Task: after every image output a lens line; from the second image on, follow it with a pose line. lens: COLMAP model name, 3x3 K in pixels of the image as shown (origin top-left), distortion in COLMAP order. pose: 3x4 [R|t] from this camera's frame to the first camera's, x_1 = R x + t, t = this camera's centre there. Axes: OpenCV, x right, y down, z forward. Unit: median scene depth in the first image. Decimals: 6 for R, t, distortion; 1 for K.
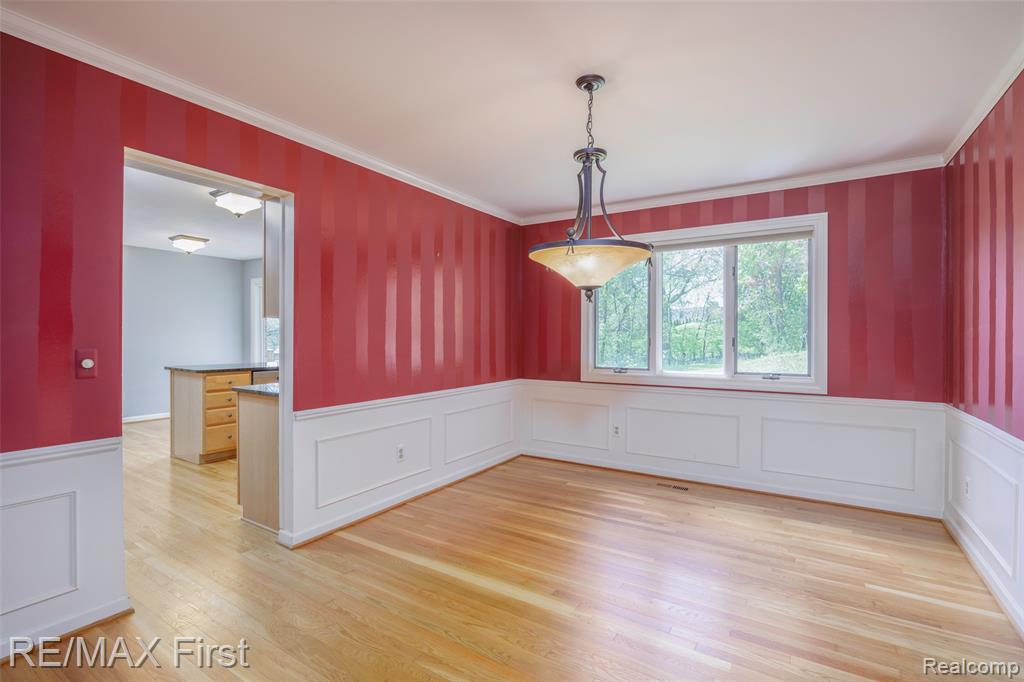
lens RADIAL K [[477.3, 0, 512.7], [0, 477.3, 337.1], [0, 0, 1]] dist [-0.016704, 0.001097]
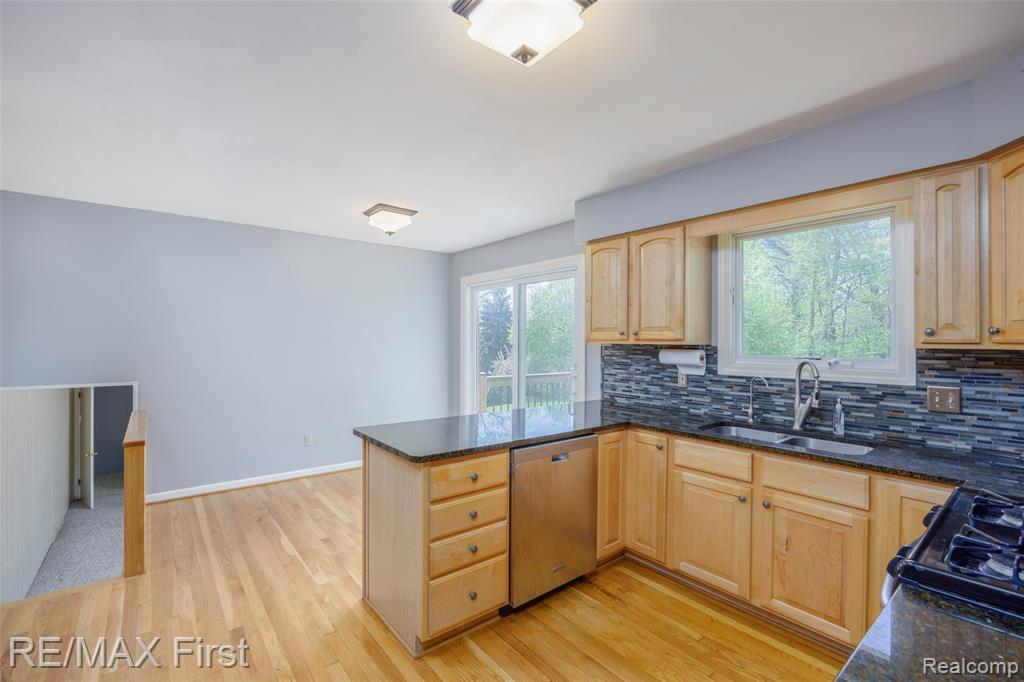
lens RADIAL K [[455.9, 0, 512.1], [0, 455.9, 342.4], [0, 0, 1]] dist [-0.019813, 0.000179]
pose [[0.952030, 0.011824, -0.305775, -0.418196], [-0.013188, 0.999910, -0.002393, -0.035329], [0.305719, 0.006311, 0.952101, 0.576763]]
